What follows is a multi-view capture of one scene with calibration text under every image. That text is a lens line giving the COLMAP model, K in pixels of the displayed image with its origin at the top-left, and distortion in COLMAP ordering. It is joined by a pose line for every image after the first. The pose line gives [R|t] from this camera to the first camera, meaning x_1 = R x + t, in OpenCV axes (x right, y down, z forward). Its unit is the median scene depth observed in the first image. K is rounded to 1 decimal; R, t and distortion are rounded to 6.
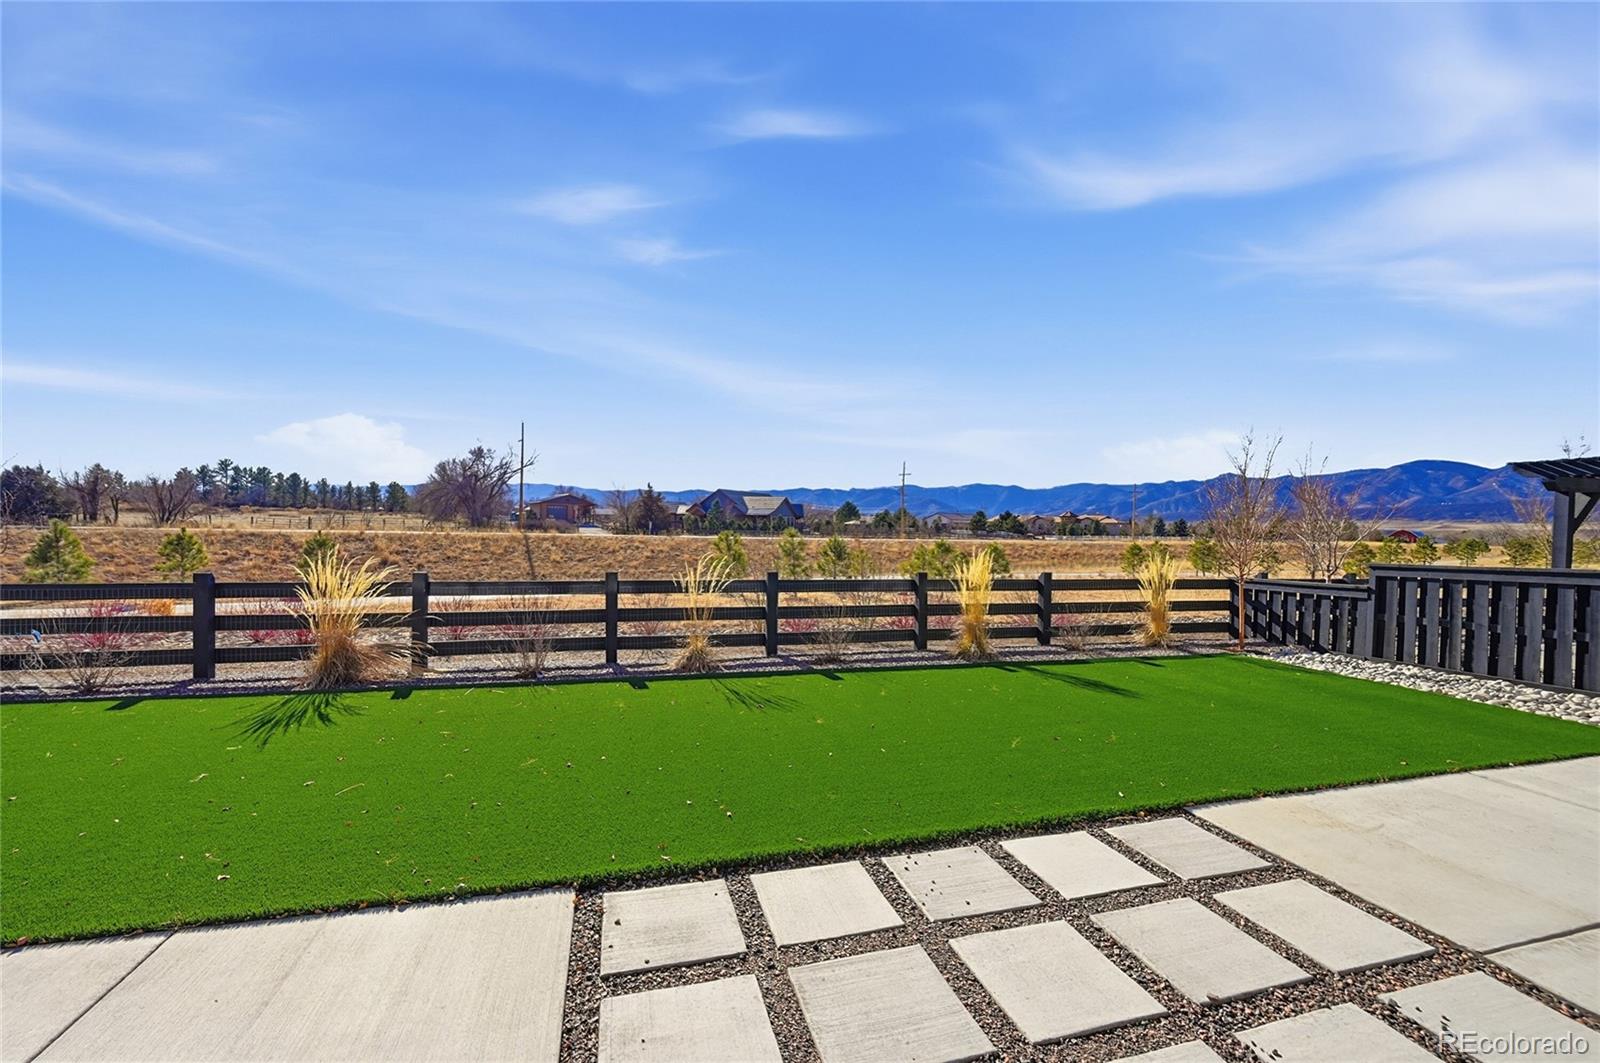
lens RADIAL K [[648.3, 0, 803.2], [0, 648.3, 532.0], [0, 0, 1]] dist [0.004605, 0.000423]
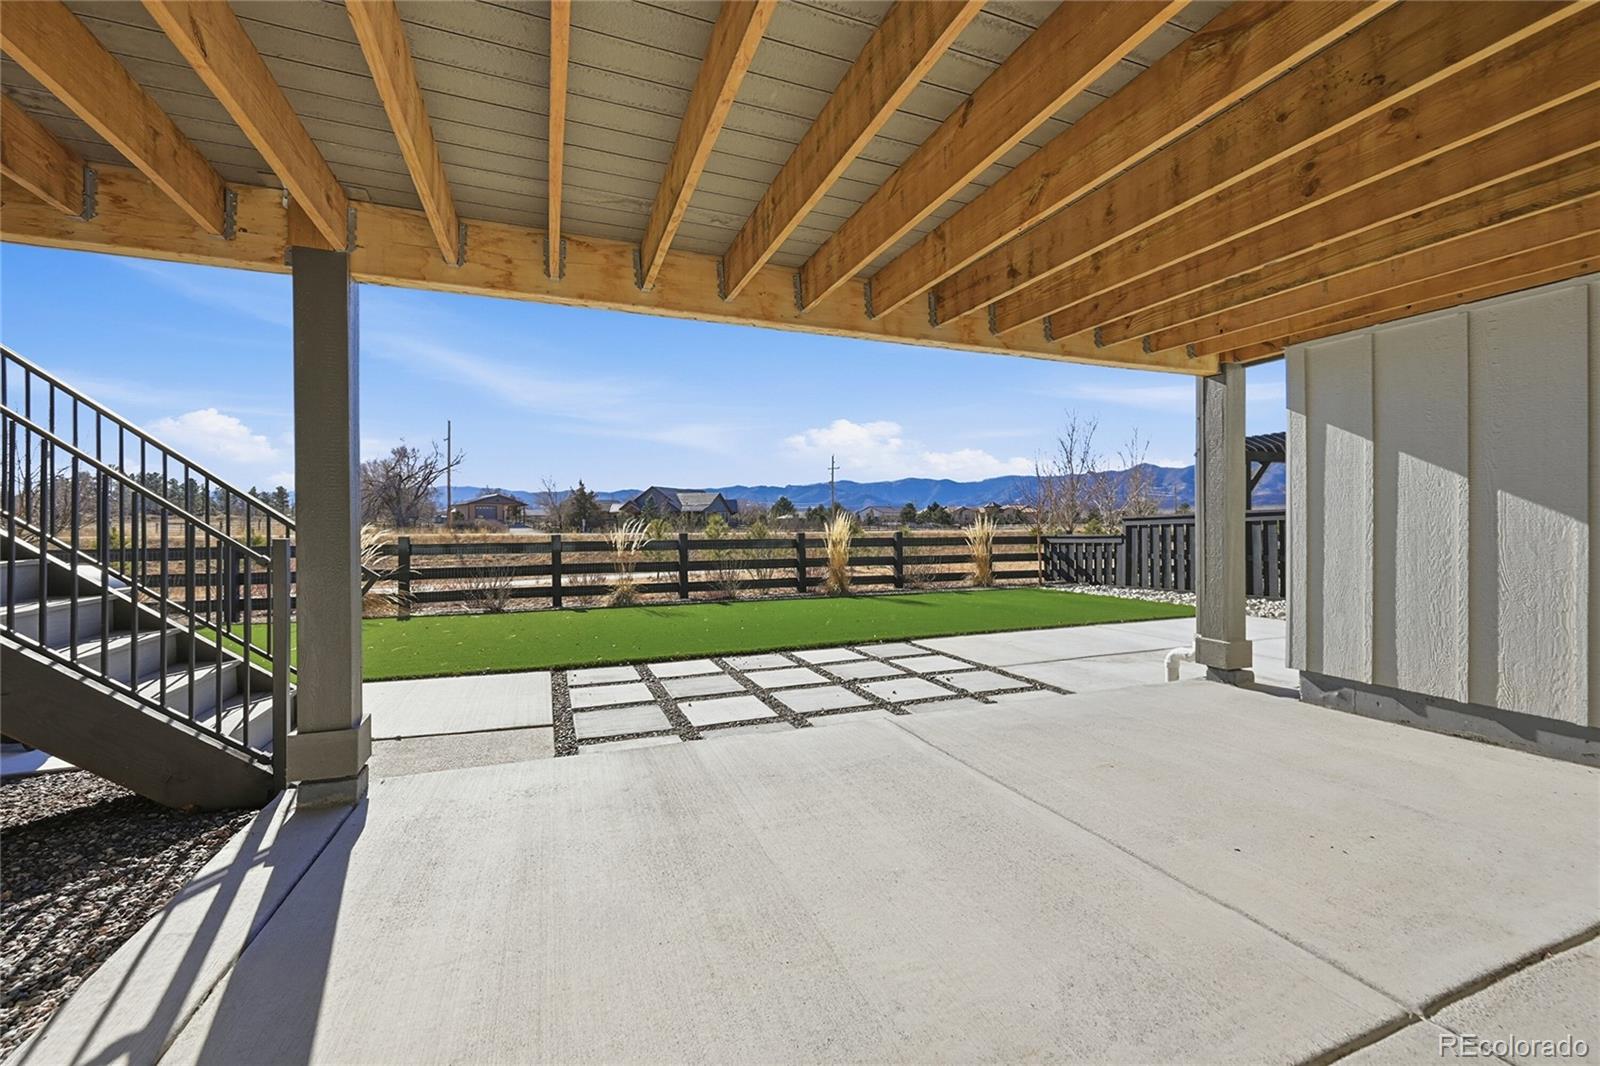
lens RADIAL K [[648.3, 0, 801.5], [0, 648.3, 539.2], [0, 0, 1]] dist [0.003686, 0.000151]
pose [[0.995381, -0.025885, 0.092448, 0.008876], [0.024430, 0.999560, 0.016835, 0.007139], [-0.092843, -0.014499, 0.995575, -0.040280]]
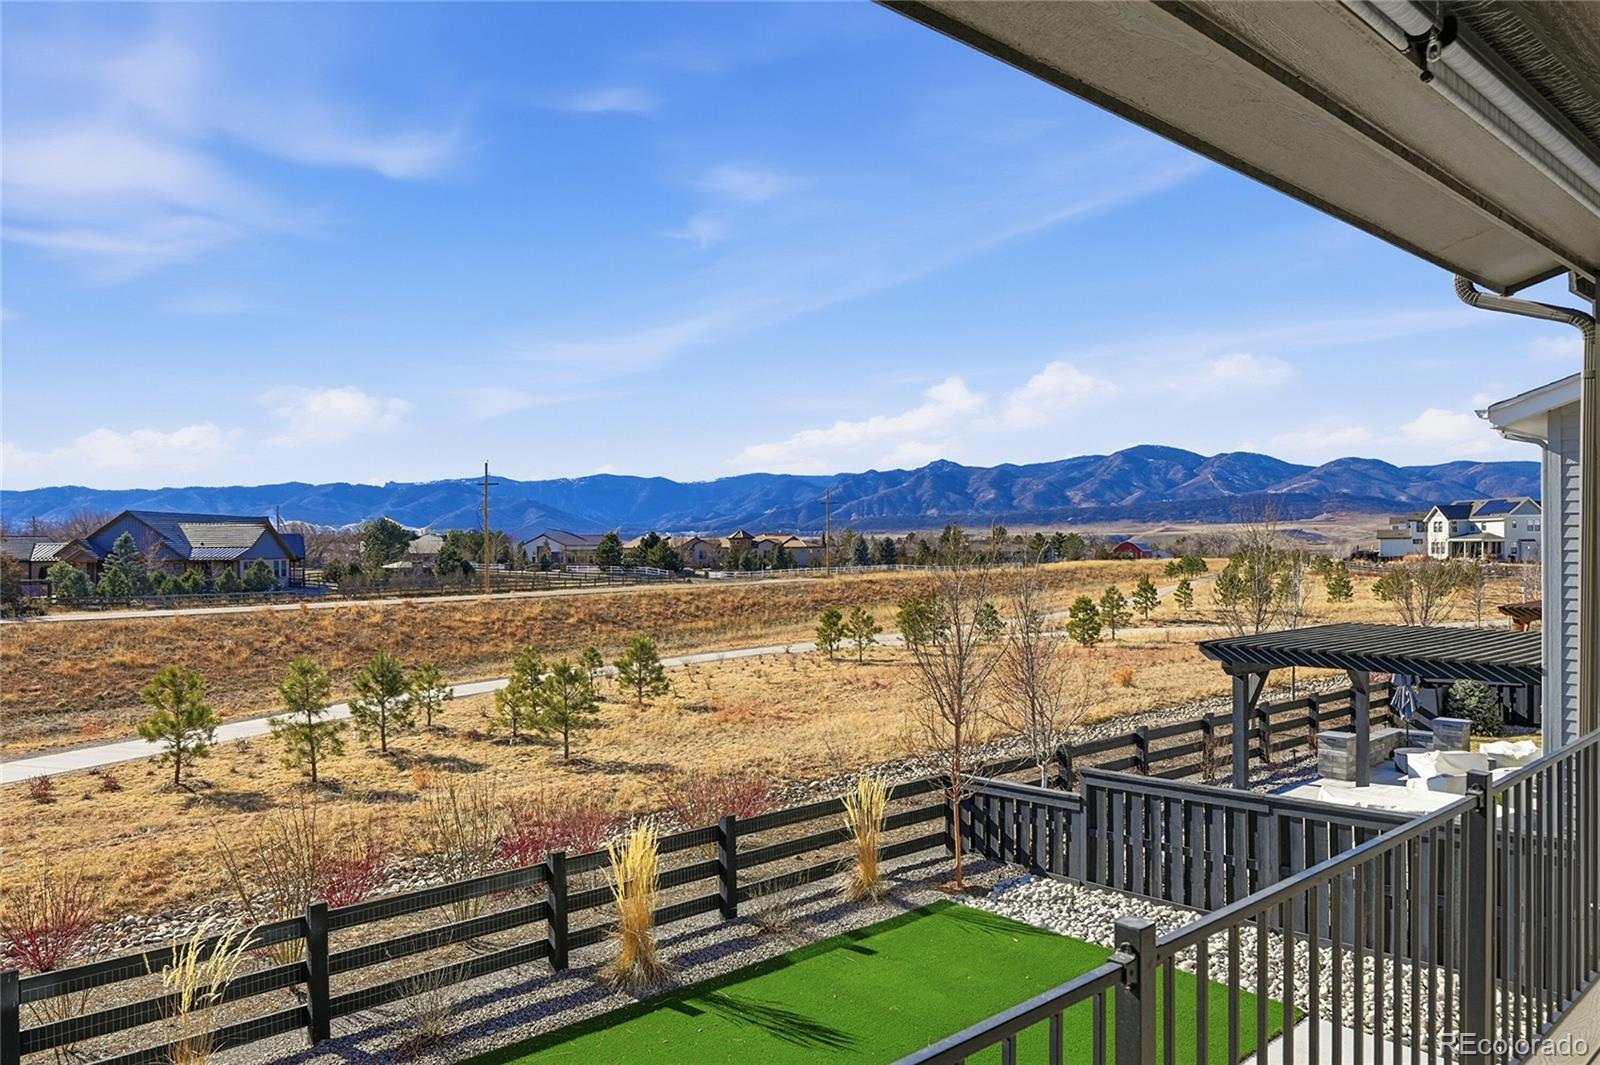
lens RADIAL K [[1056.8, 0, 788.7], [0, 1056.8, 538.3], [0, 0, 1]] dist [0.002872, 0.000746]
pose [[0.906907, -0.024174, 0.420637, -0.007281], [0.030189, 0.999515, -0.007648, -0.034318], [-0.420248, 0.019635, 0.907197, -0.014090]]
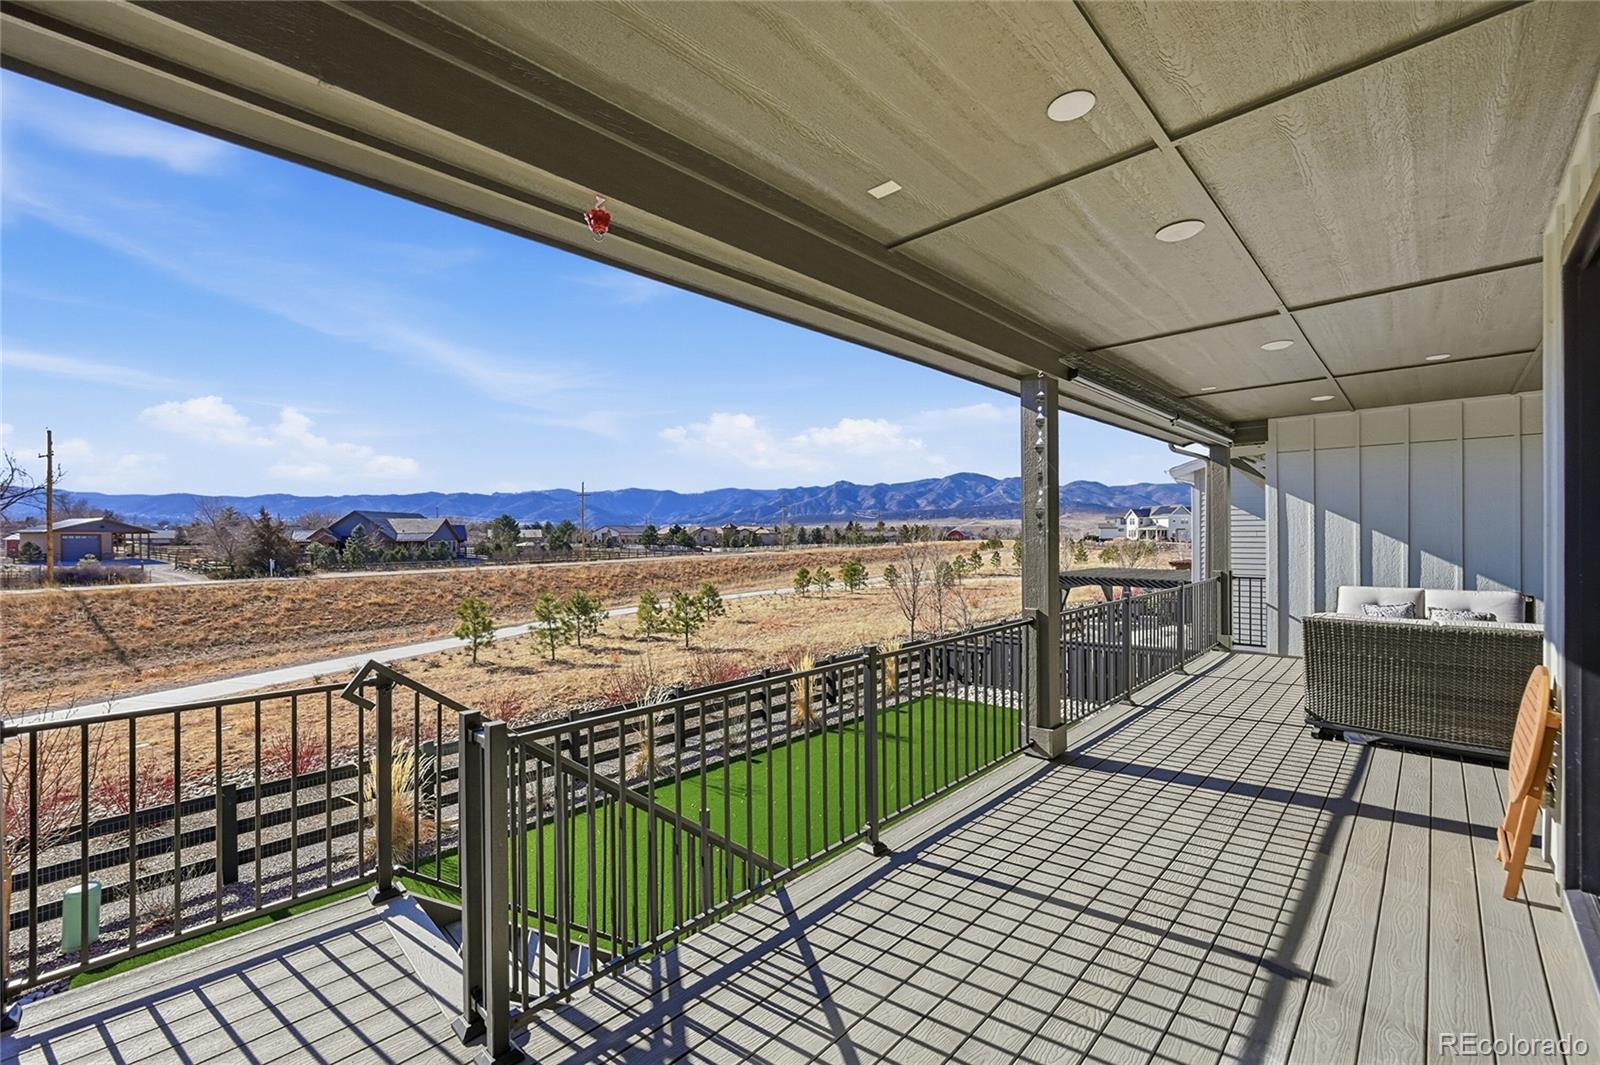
lens RADIAL K [[648.3, 0, 802.8], [0, 648.3, 528.8], [0, 0, 1]] dist [0.004605, 0.000423]
pose [[0.869069, -0.024250, 0.494096, -0.064035], [0.030264, 0.999533, -0.004175, -0.034448], [-0.493764, 0.018582, 0.869397, -0.045177]]
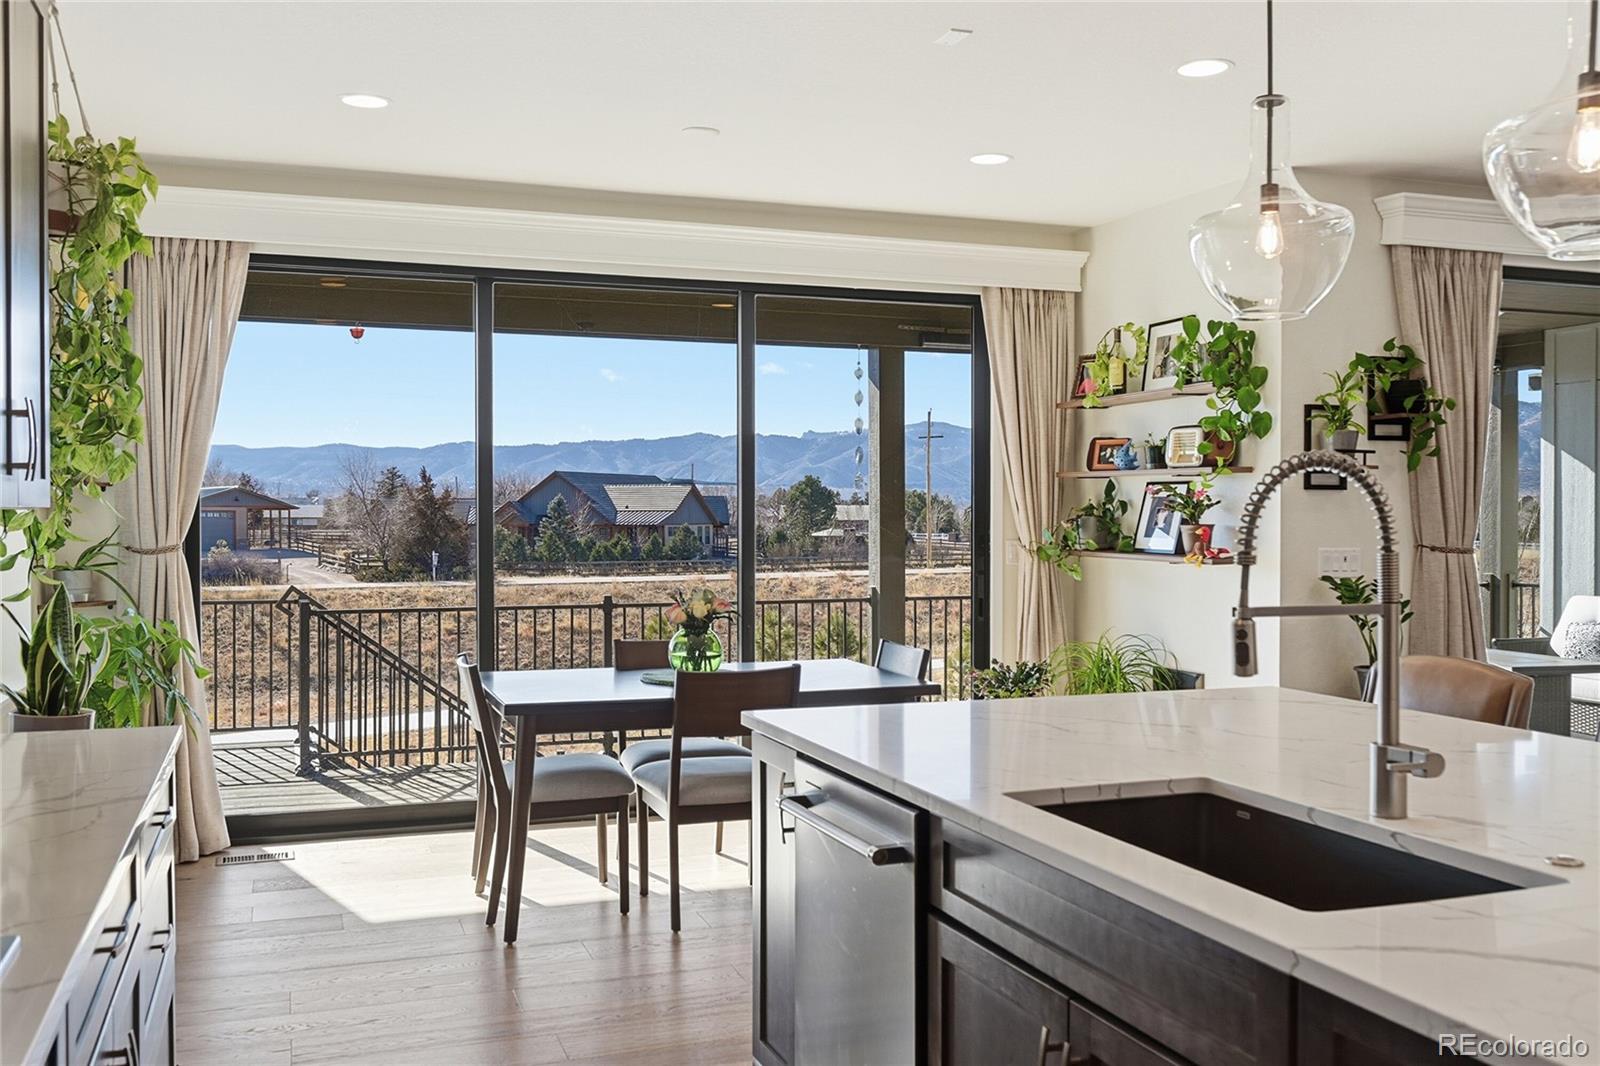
lens RADIAL K [[1416.4, 0, 797.3], [0, 1416.4, 520.1], [0, 0, 1]] dist [0.055811, 0.000334]
pose [[0.997545, -0.023268, 0.066046, -0.030326], [0.023669, 0.999706, -0.005289, -0.031635], [-0.065904, 0.006839, 0.997803, -0.129784]]
